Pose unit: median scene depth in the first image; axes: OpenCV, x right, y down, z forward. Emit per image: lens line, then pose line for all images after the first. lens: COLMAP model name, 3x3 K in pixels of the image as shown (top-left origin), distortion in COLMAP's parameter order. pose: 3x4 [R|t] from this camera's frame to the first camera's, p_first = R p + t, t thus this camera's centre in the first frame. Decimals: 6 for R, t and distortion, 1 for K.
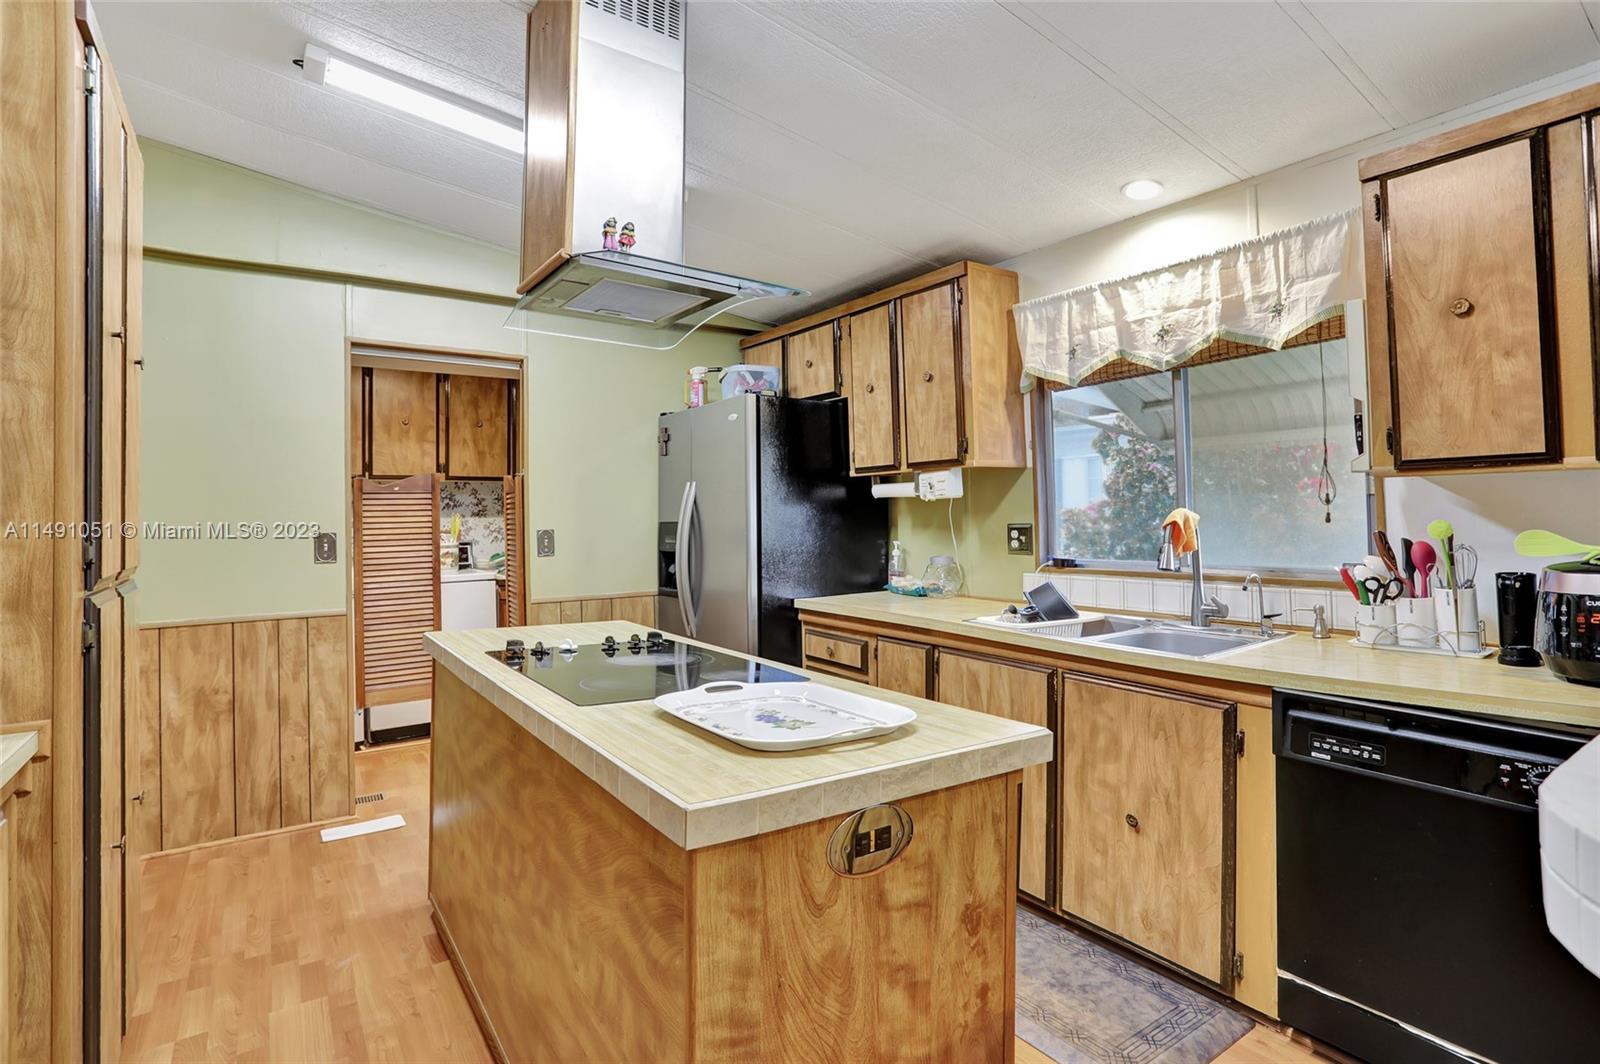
lens RADIAL K [[804.7, 0, 879.5], [0, 804.7, 504.6], [0, 0, 1]] dist [-0.033853, 0.000041]
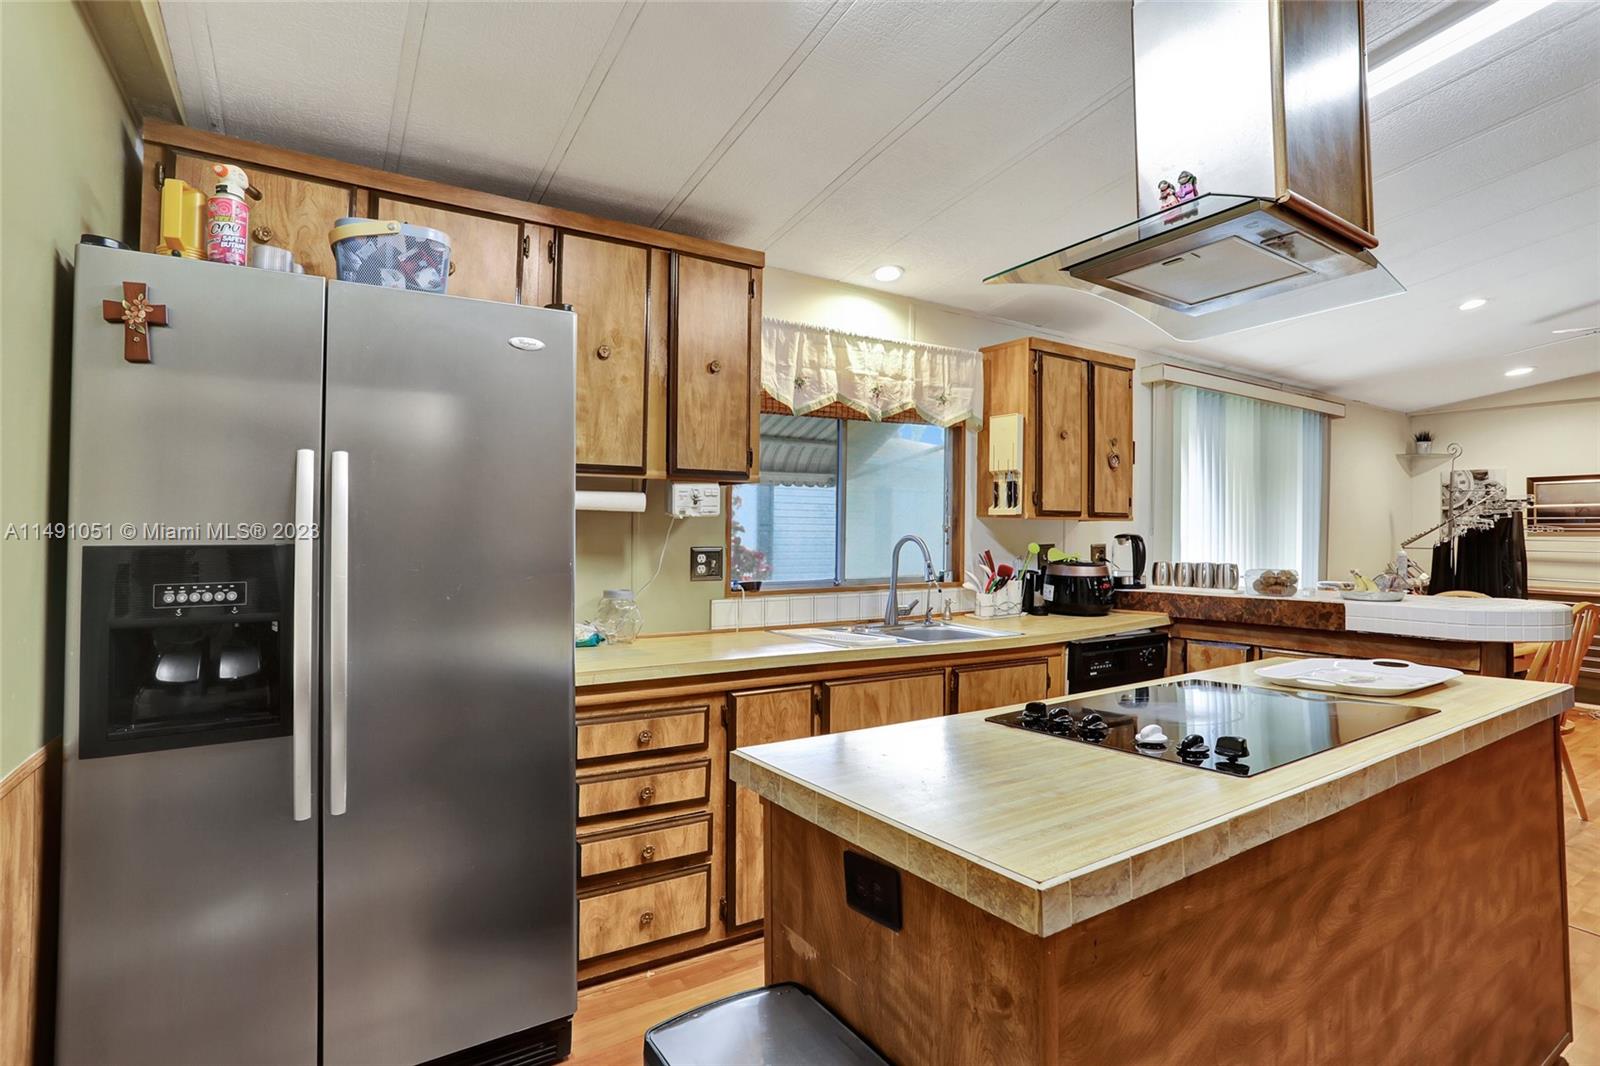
lens RADIAL K [[779.0, 0, 794.5], [0, 779.0, 530.8], [0, 0, 1]] dist [-0.055273, 0.025419]
pose [[0.118723, 0.019926, 0.992727, -0.762322], [-0.017286, 0.999689, -0.017998, 0.021727], [-0.992777, -0.015023, 0.119030, 0.882742]]
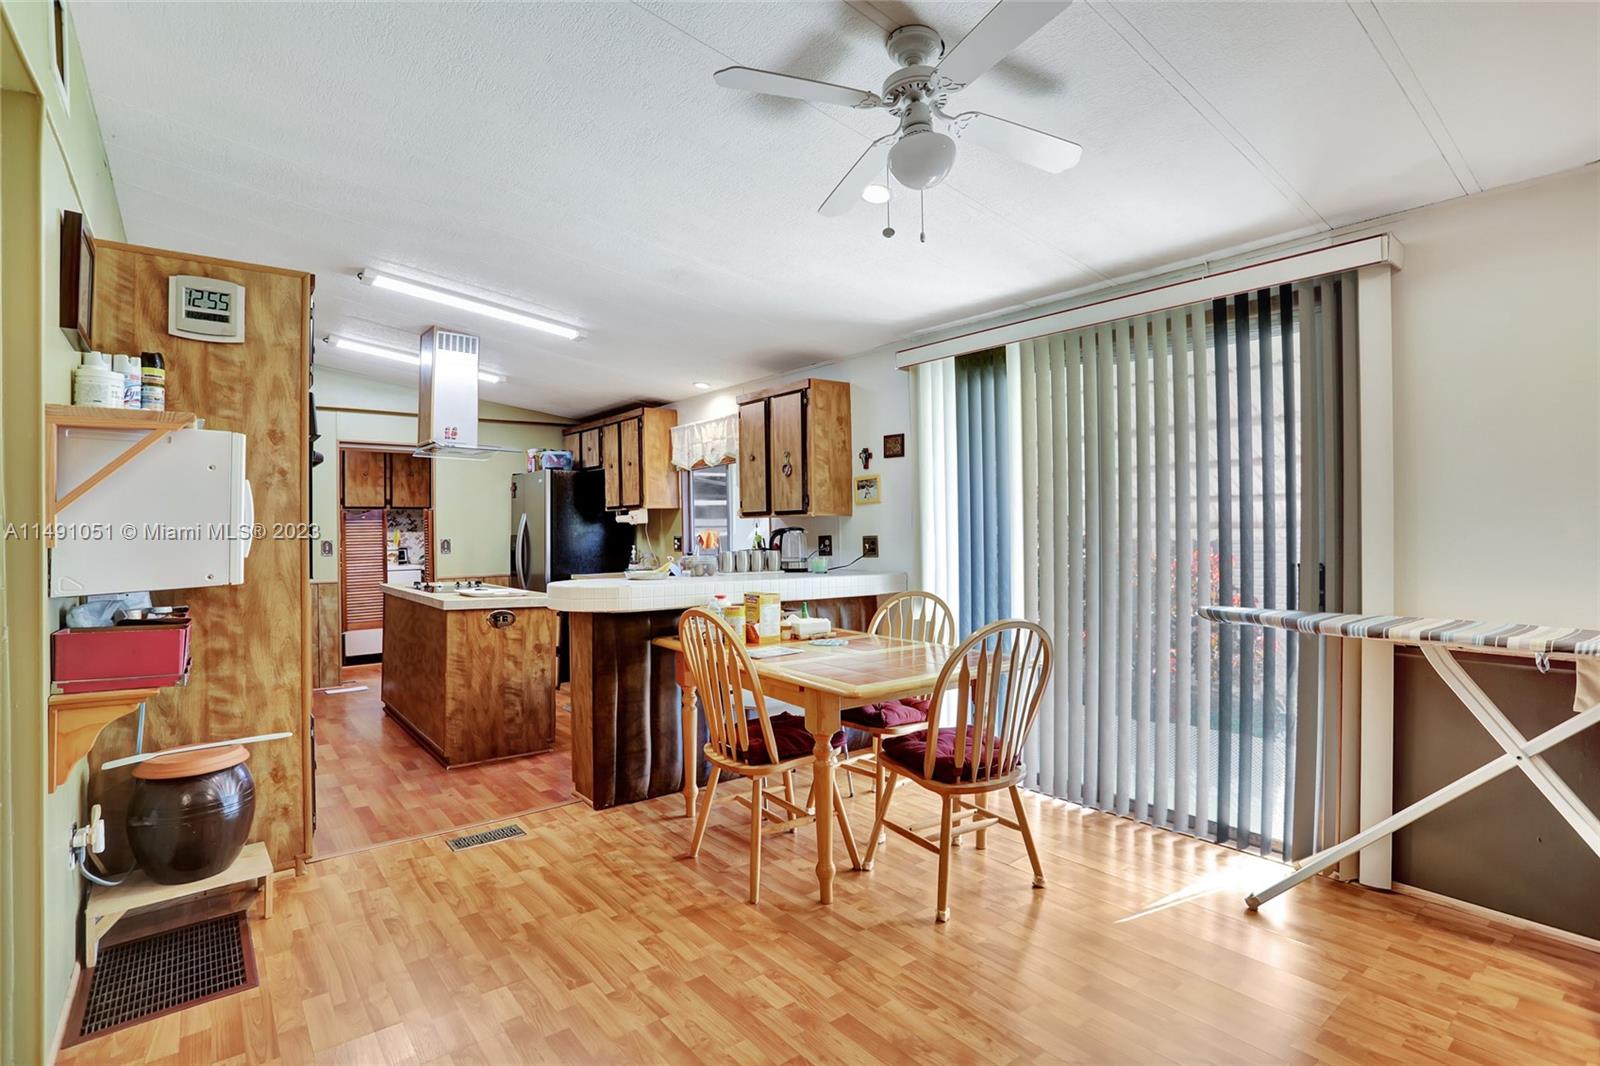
lens RADIAL K [[781.3, 0, 805.5], [0, 781.3, 527.3], [0, 0, 1]] dist [0.000636, 0.000200]
pose [[0.999923, 0.001995, -0.012275, 0.570651], [-0.001859, 0.999937, 0.011037, -0.022791], [0.012297, -0.011013, 0.999864, -1.035497]]
